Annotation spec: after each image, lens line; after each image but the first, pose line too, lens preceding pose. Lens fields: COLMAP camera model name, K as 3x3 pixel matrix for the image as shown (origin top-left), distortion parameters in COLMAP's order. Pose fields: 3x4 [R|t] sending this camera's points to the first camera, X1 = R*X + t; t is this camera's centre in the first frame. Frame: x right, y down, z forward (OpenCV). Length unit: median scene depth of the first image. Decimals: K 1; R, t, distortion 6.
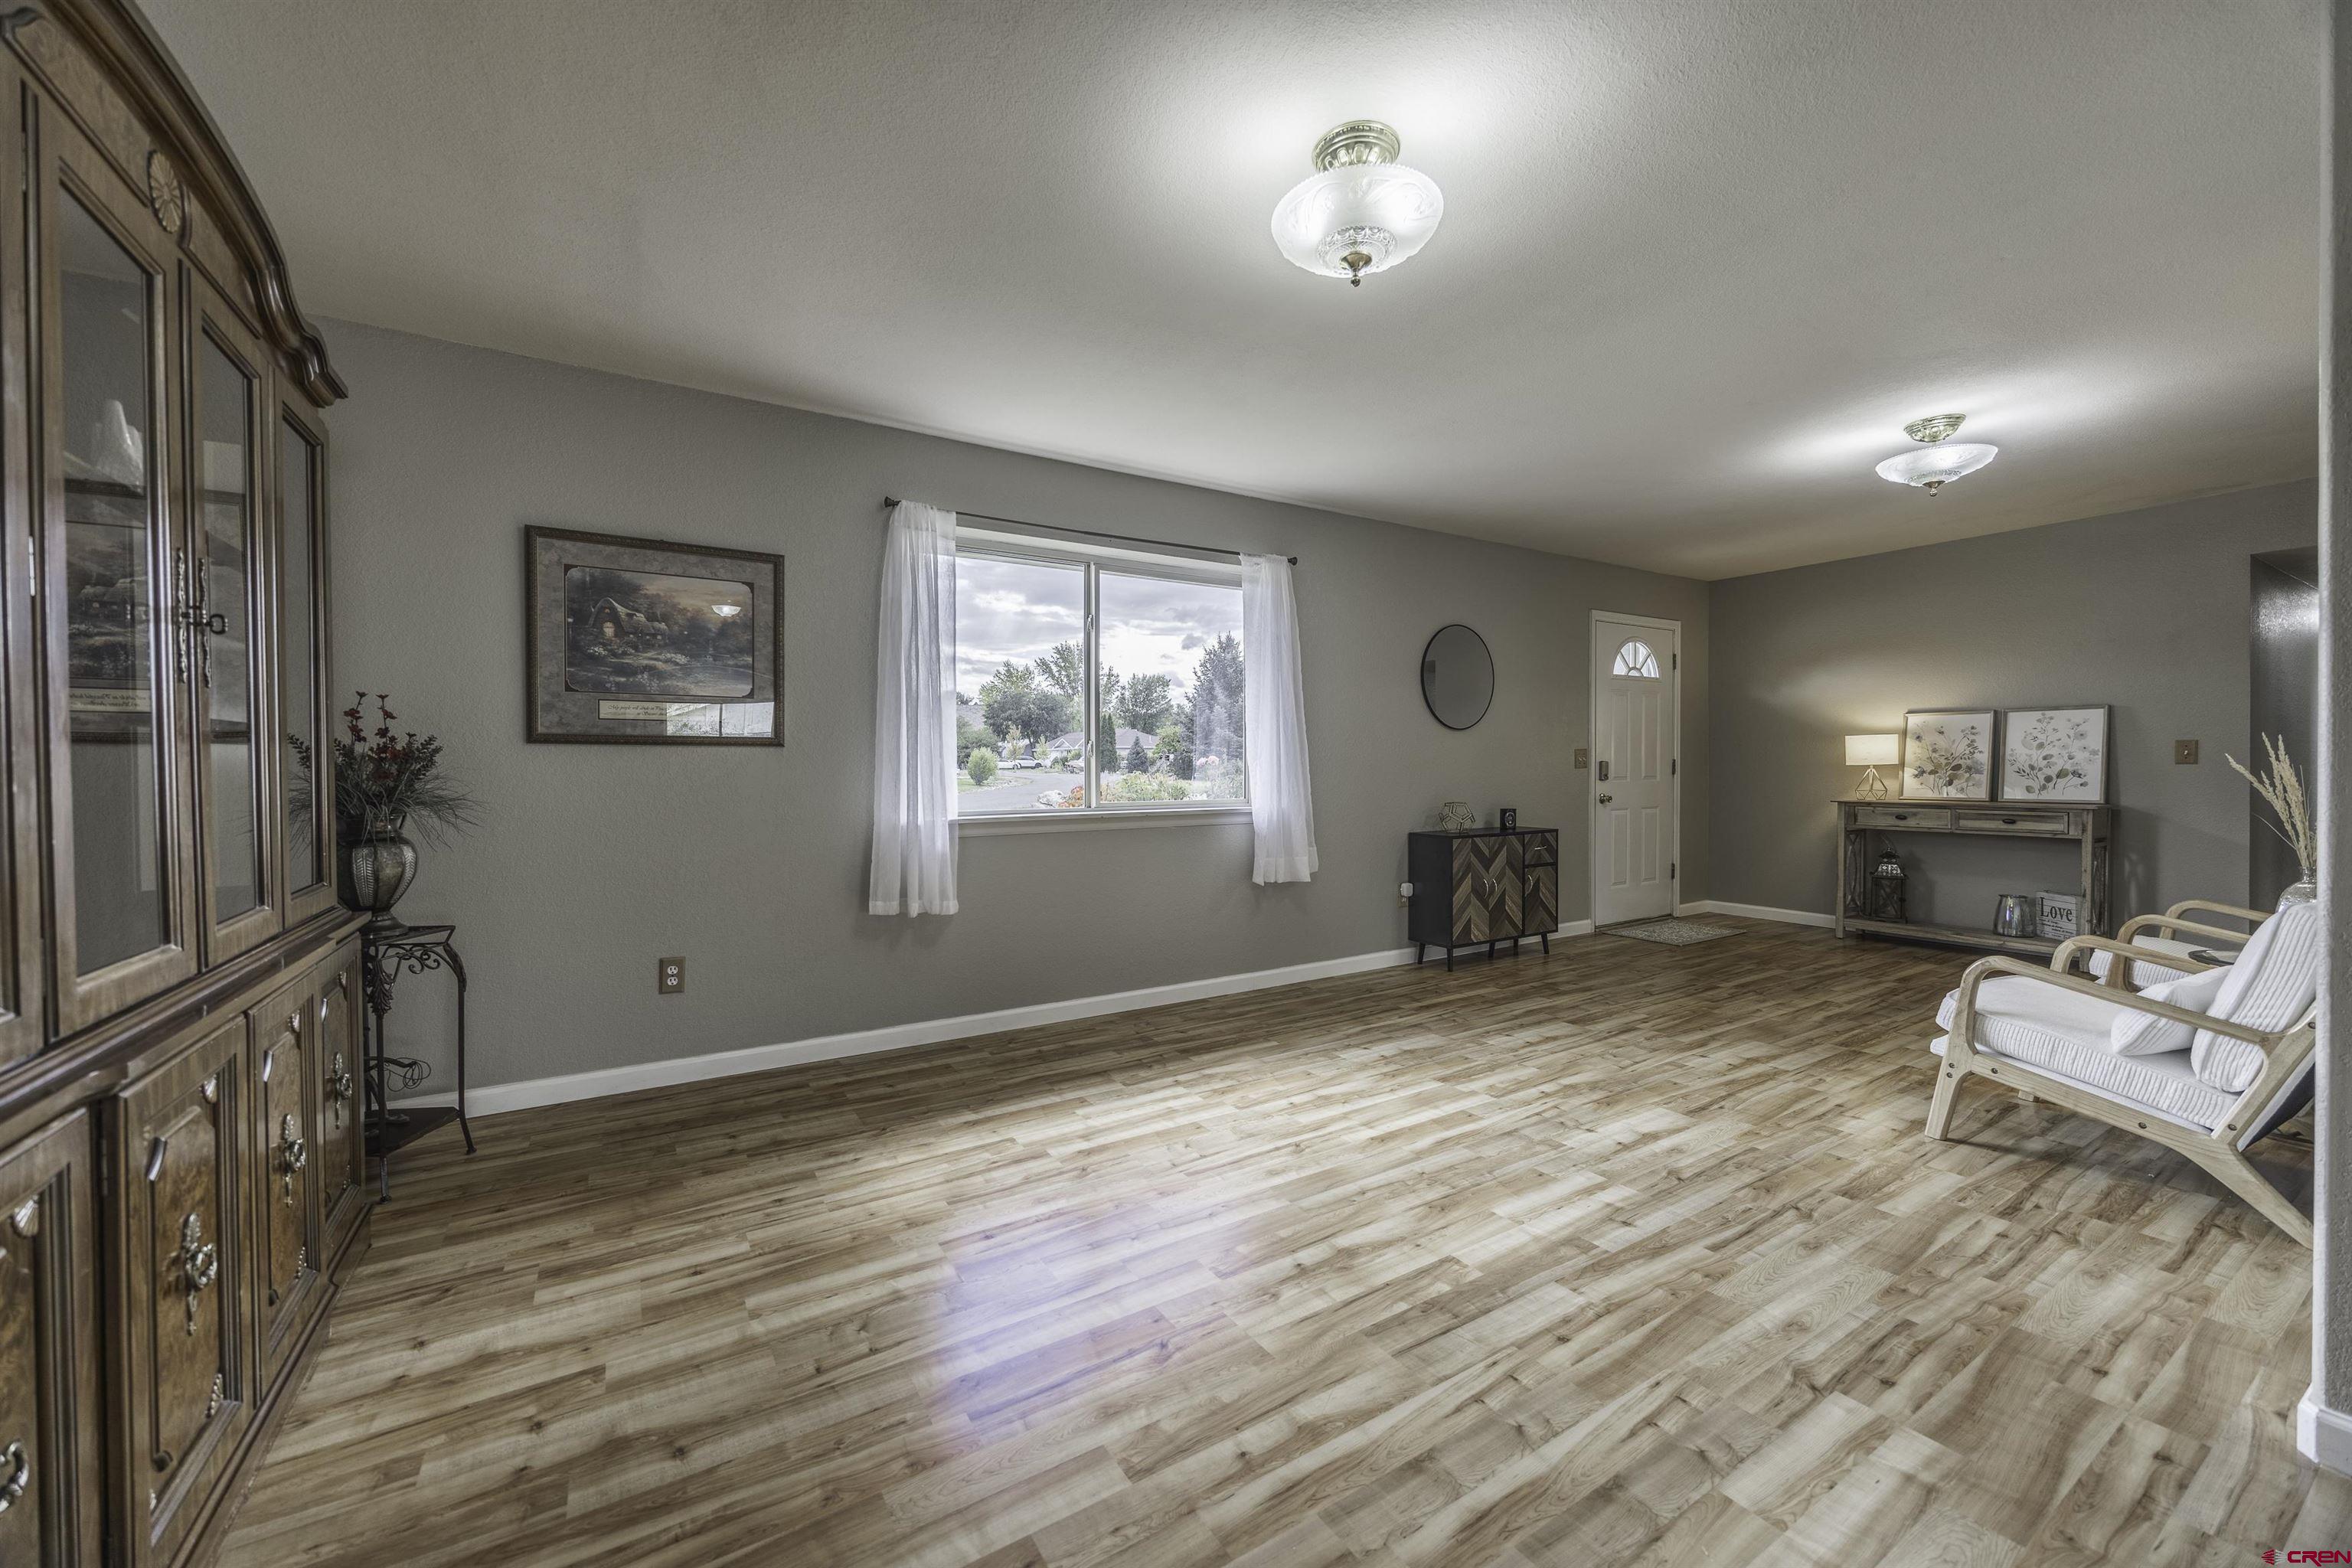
lens RADIAL K [[907.2, 0, 1163.6], [0, 907.2, 778.5], [0, 0, 1]] dist [-0.002626, -0.000762]
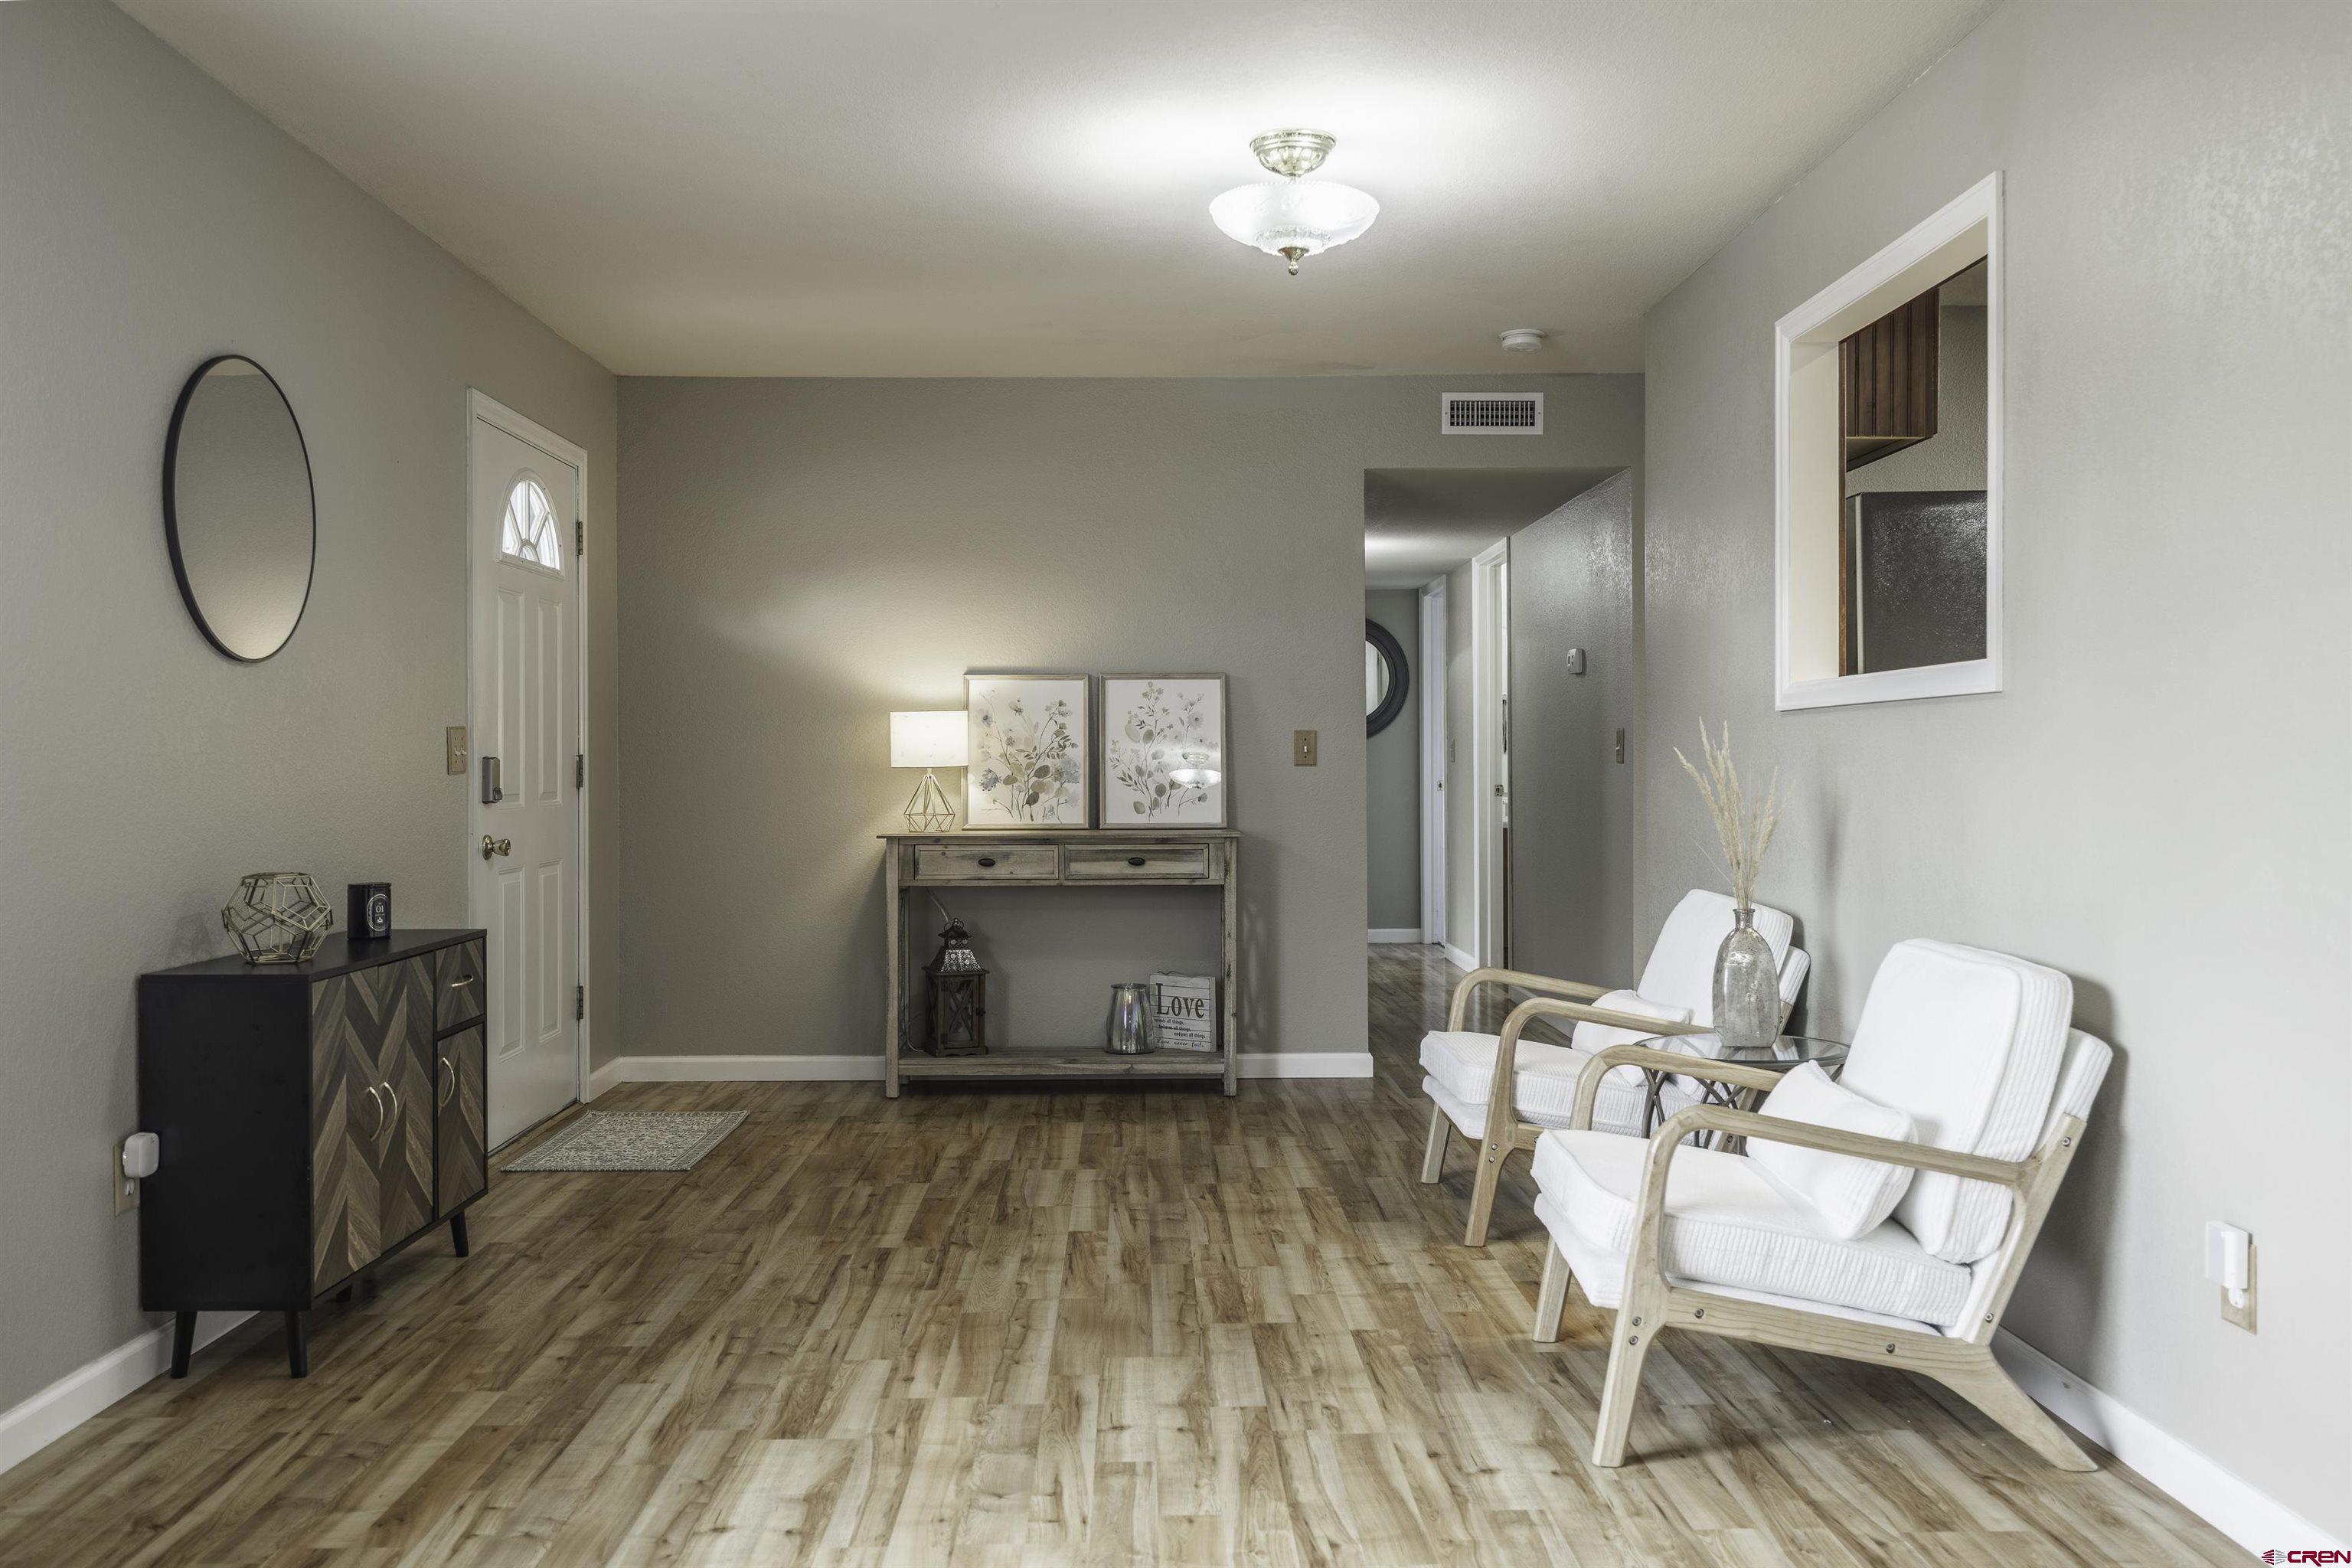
lens RADIAL K [[1856.7, 0, 1187.1], [0, 1856.7, 767.5], [0, 0, 1]] dist [-0.009945, 0.003609]
pose [[0.496372, 0.001520, 0.868108, -0.159445], [0.012863, 0.999876, -0.009106, -0.004302], [-0.868014, 0.015686, 0.496291, 0.491744]]
